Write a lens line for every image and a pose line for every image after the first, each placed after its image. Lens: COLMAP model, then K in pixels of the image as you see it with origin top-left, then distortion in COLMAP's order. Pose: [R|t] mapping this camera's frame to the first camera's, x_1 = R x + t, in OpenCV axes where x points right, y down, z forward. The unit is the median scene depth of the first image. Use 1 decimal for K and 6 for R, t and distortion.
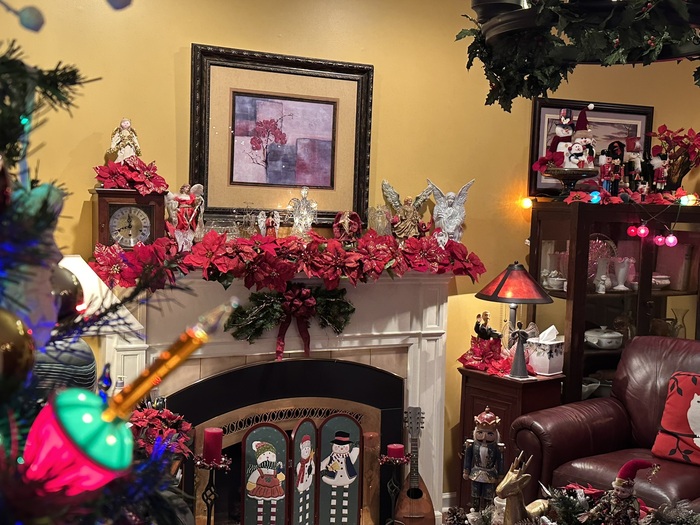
lens RADIAL K [[878.8, 0, 352.7], [0, 878.8, 263.5], [0, 0, 1]] dist [0.143533, 0.000000]
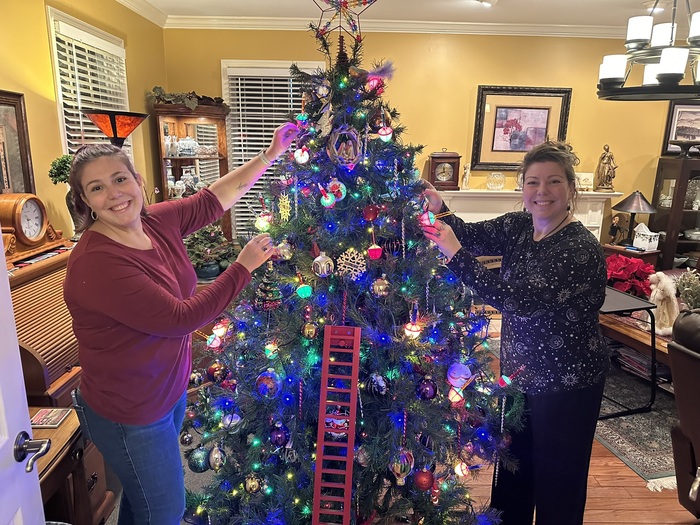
lens RADIAL K [[488.4, 0, 351.0], [0, 488.4, 264.3], [0, 0, 1]] dist [-0.007166, -0.001837]
pose [[0.902481, 0.092530, -0.420674, 0.074367], [-0.025301, 0.986355, 0.162675, -0.003181], [0.429986, -0.136167, 0.892508, -0.235010]]
